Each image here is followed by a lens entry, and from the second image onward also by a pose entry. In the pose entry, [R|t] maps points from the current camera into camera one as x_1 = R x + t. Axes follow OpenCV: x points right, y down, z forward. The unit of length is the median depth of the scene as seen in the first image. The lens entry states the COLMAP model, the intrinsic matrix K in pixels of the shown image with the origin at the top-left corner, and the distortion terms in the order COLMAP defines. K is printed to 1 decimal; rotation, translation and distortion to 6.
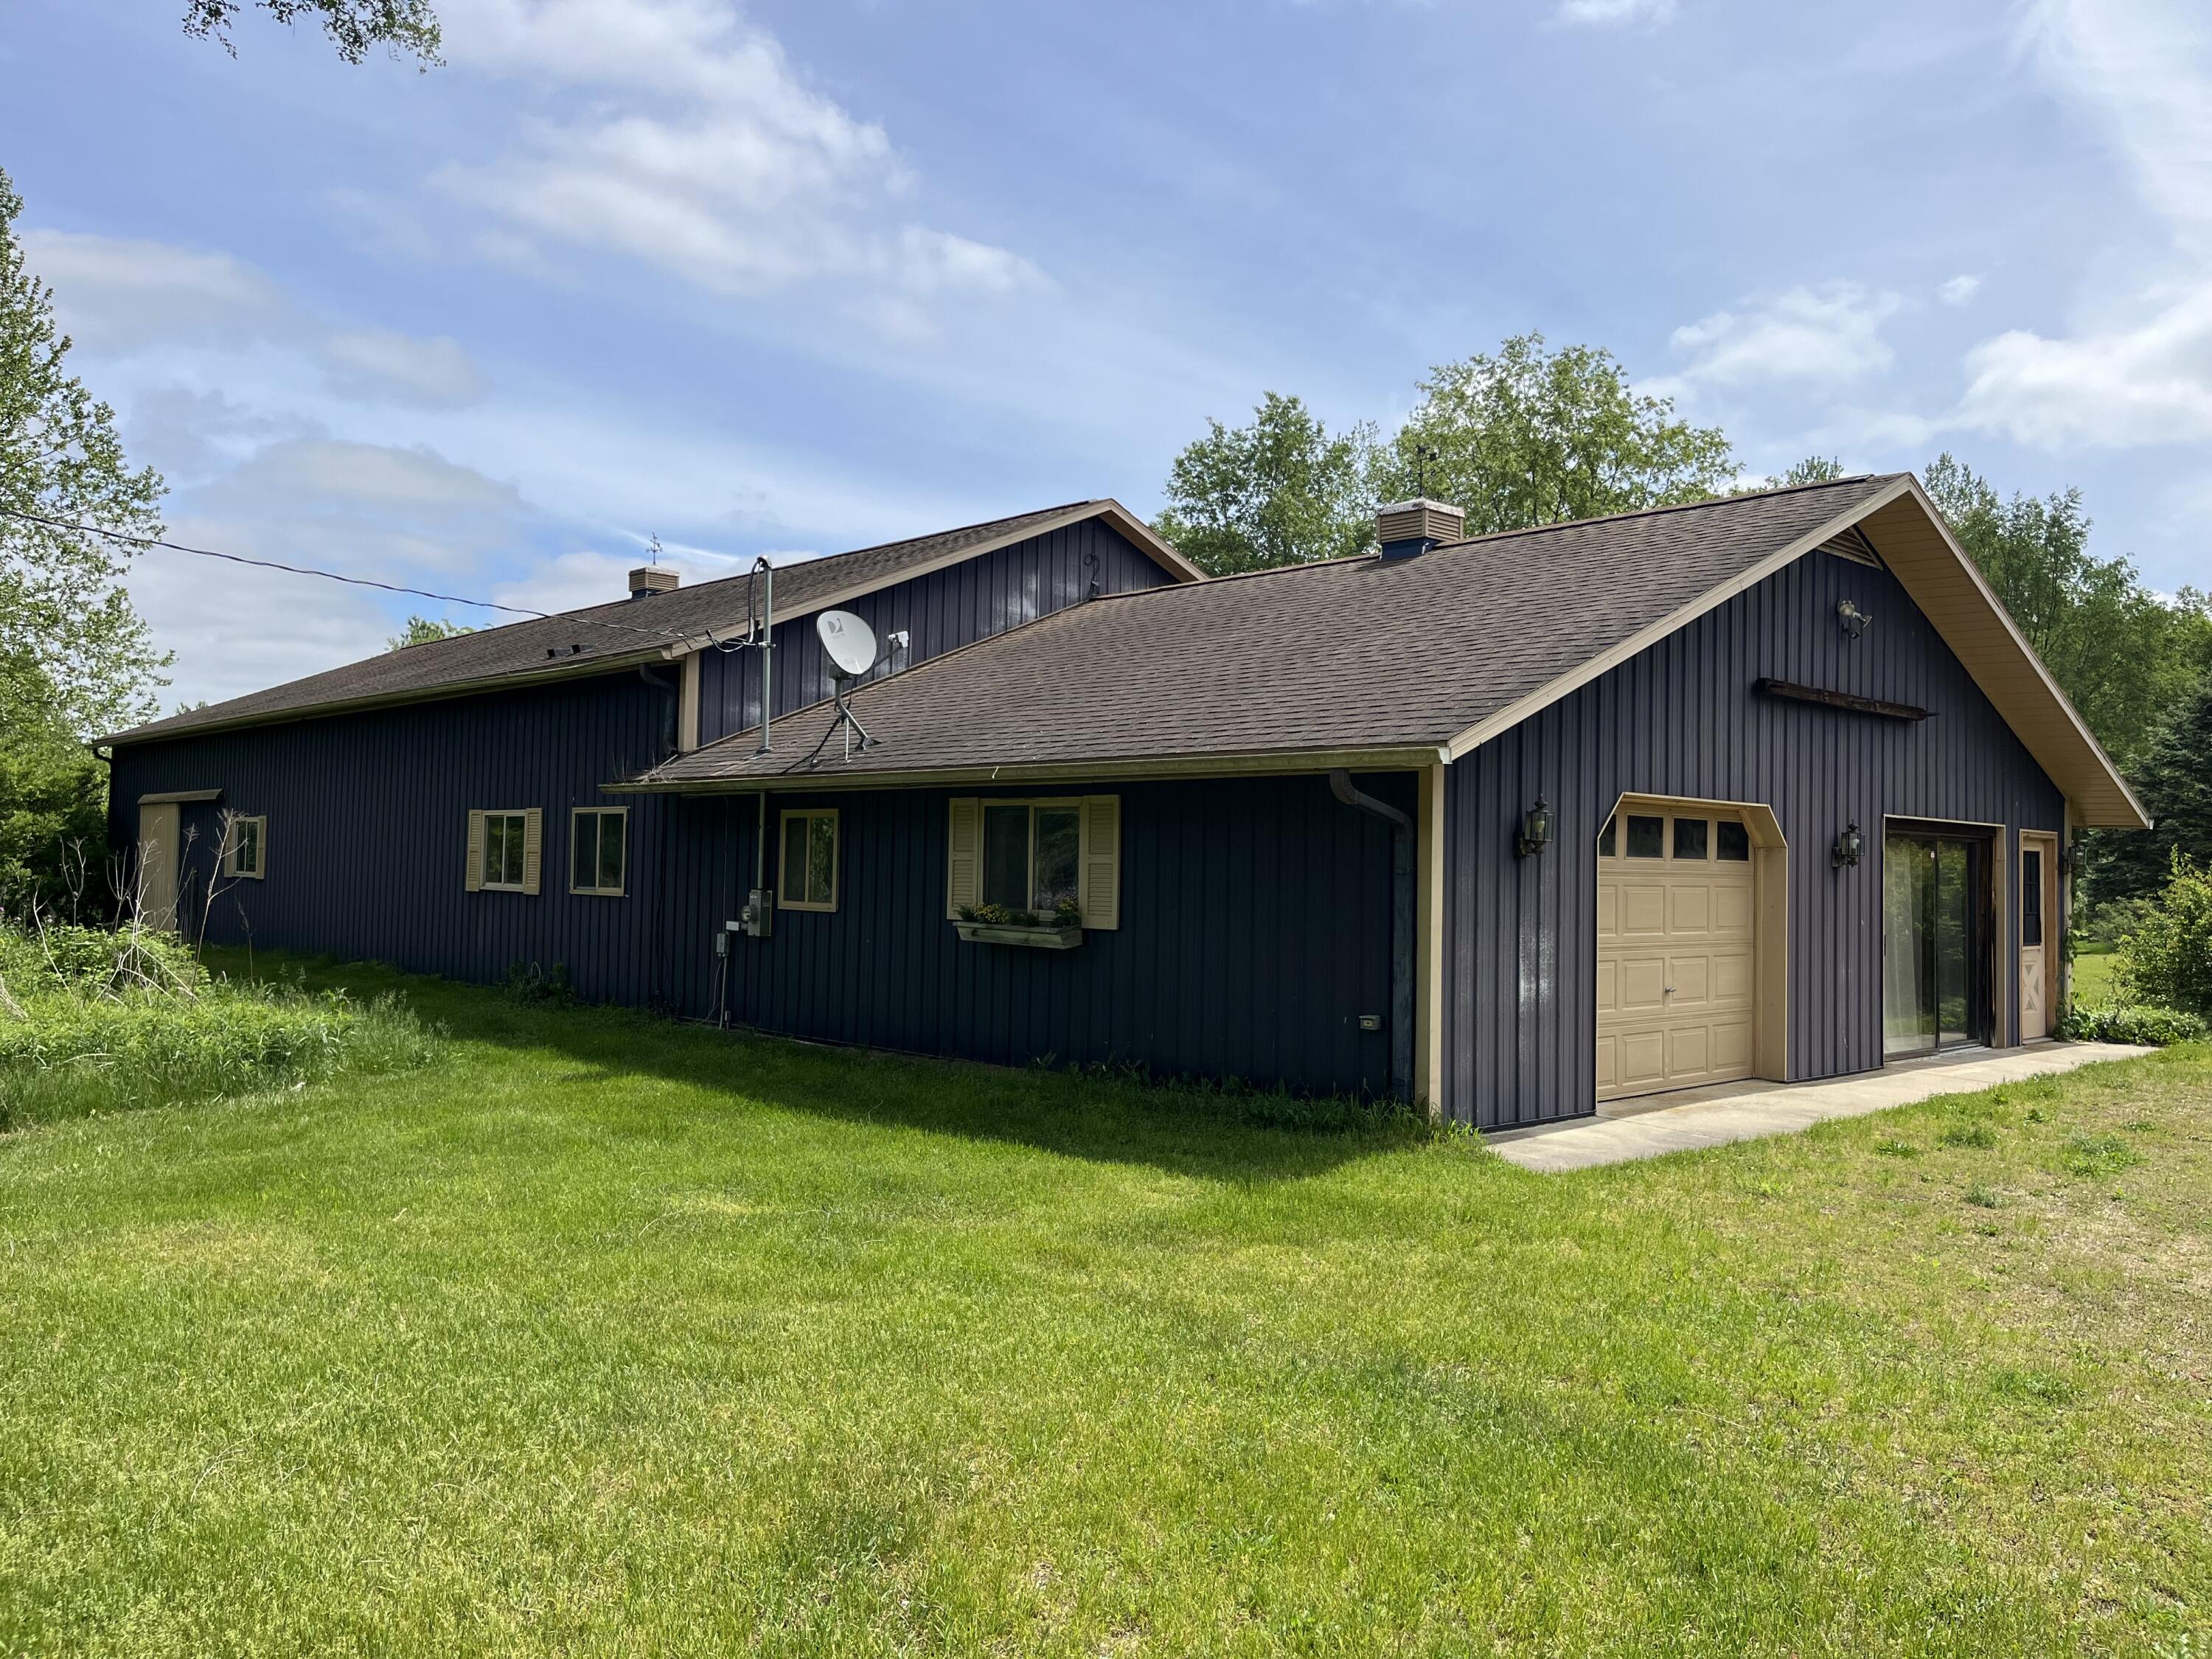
lens RADIAL K [[1637.0, 0, 1106.0], [0, 1637.0, 829.5], [0, 0, 1]] dist [0.088337, 0.000634]
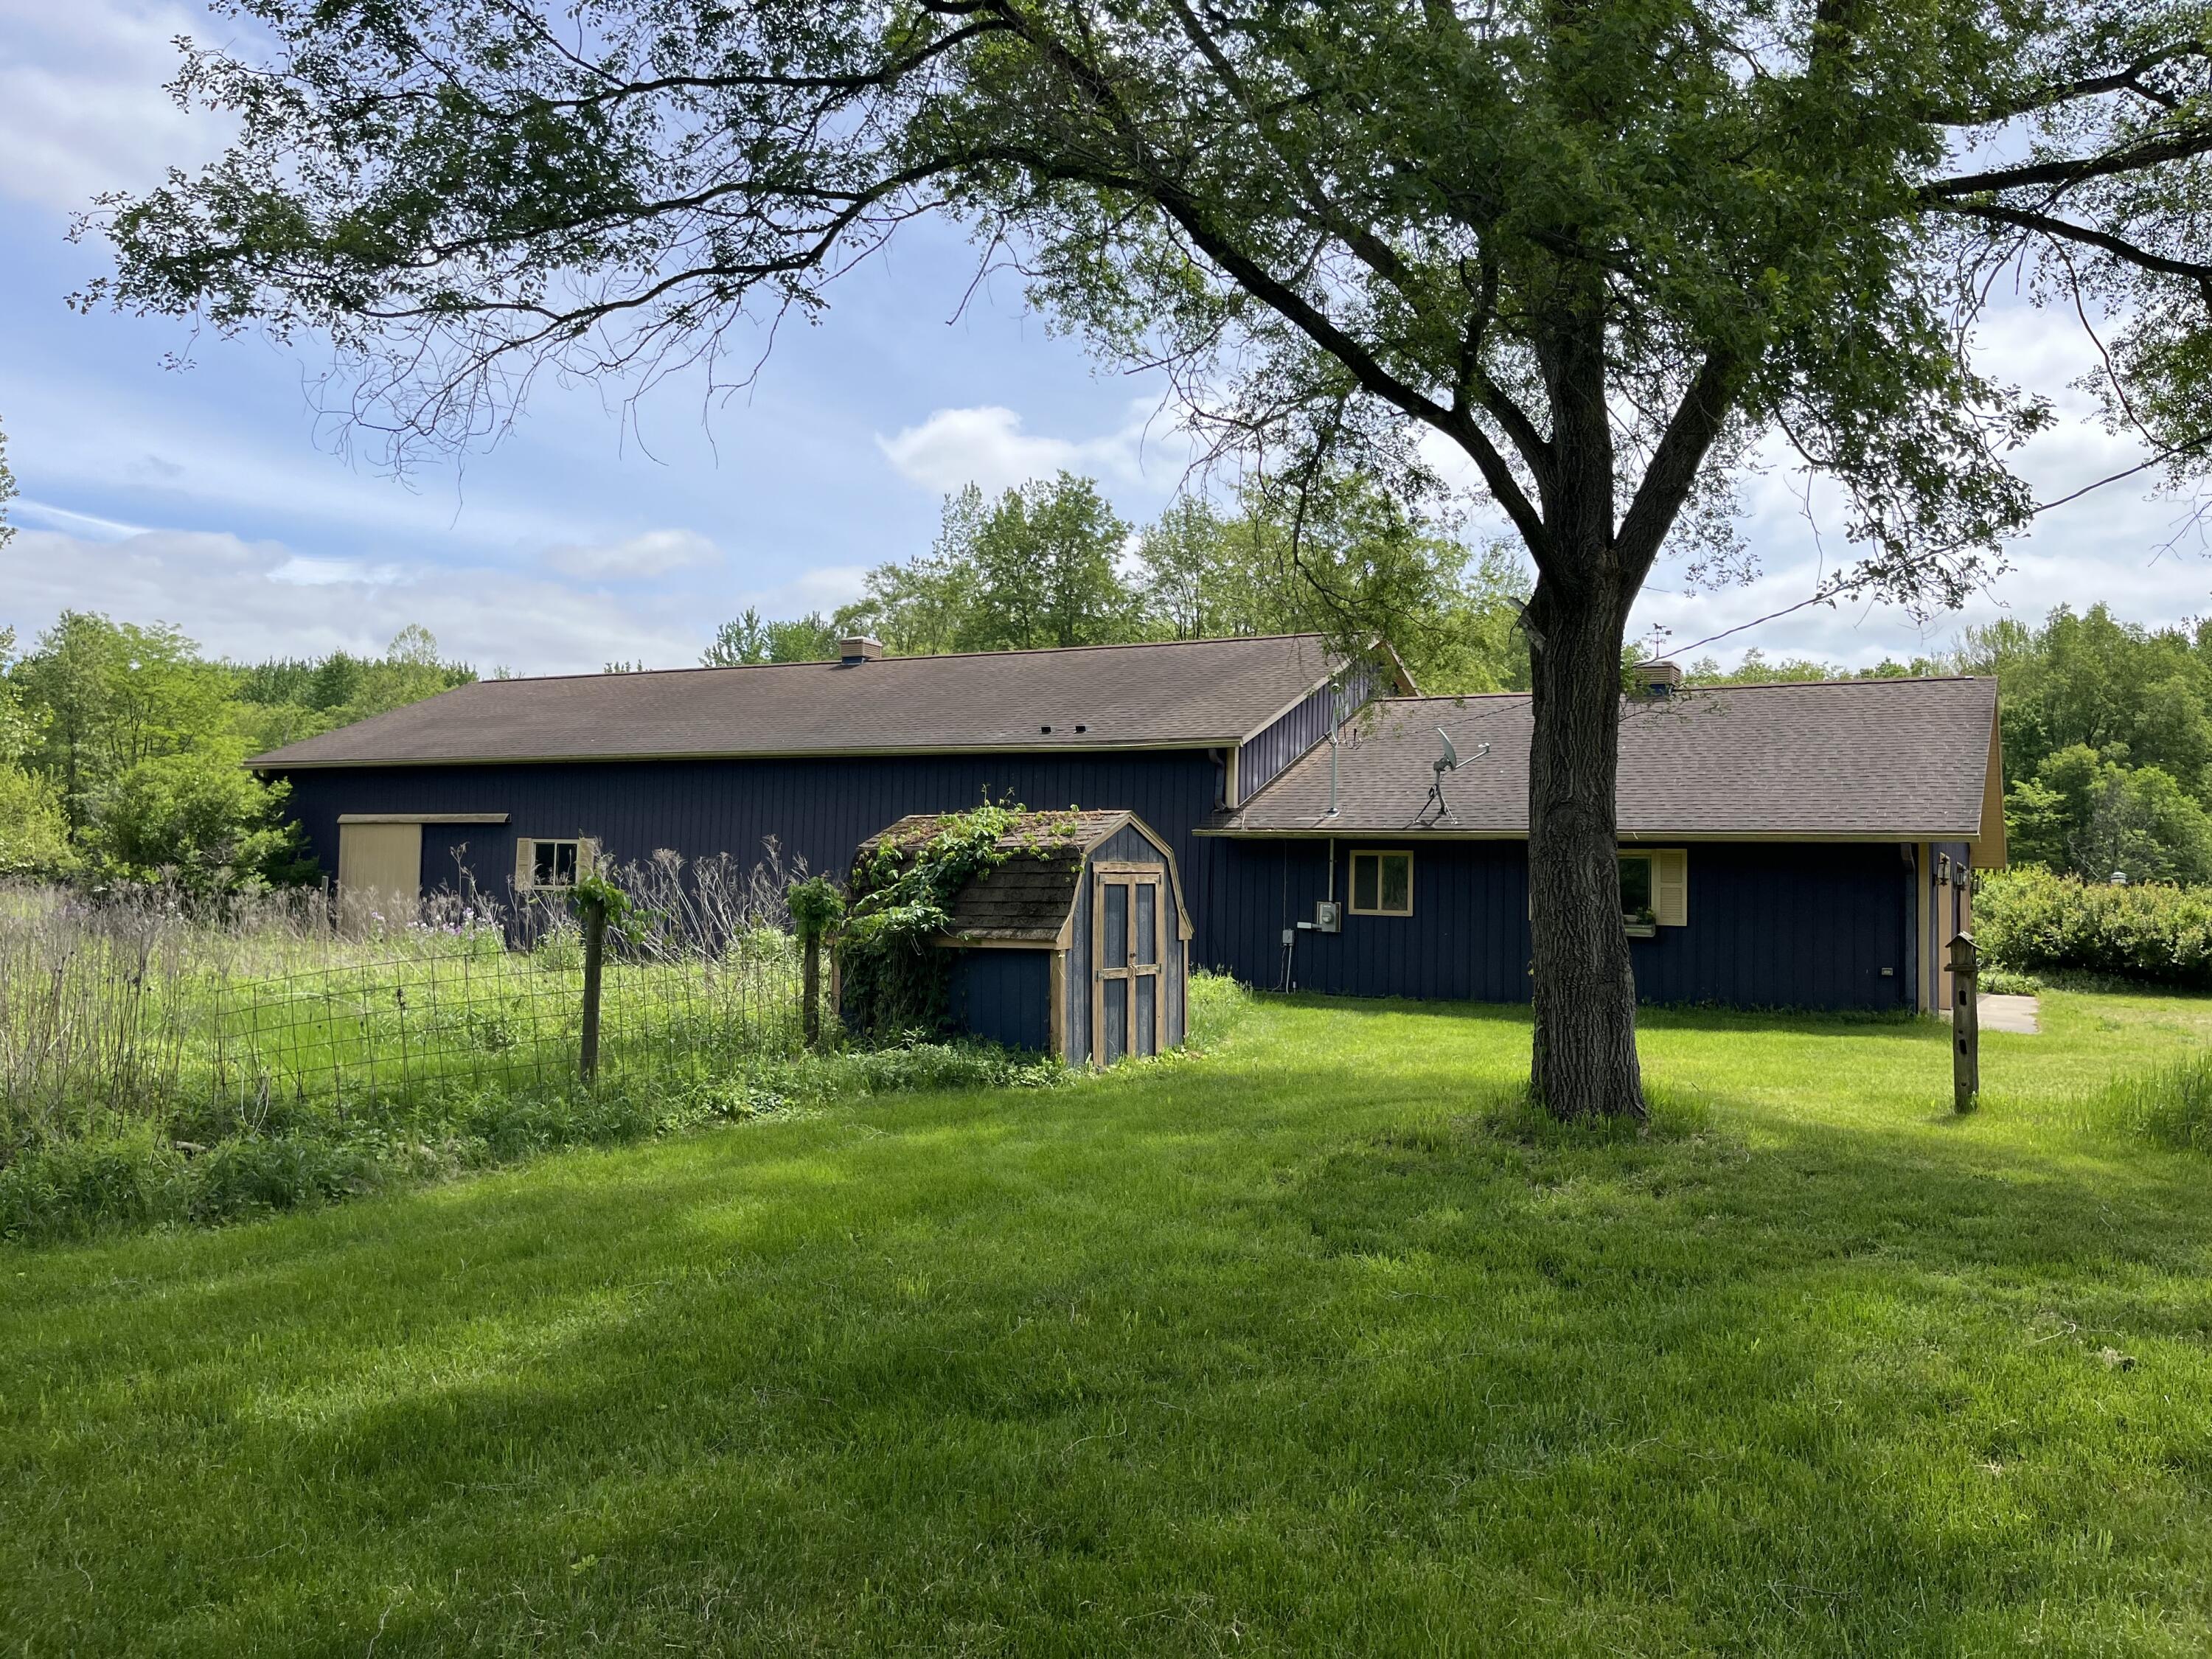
lens RADIAL K [[1637.0, 0, 1106.0], [0, 1637.0, 829.5], [0, 0, 1]] dist [0.088337, 0.000634]
pose [[0.967892, 0.025753, 0.250044, -0.789892], [-0.020917, 0.999540, -0.021982, 0.007114], [-0.250495, 0.016046, 0.967985, -0.429359]]
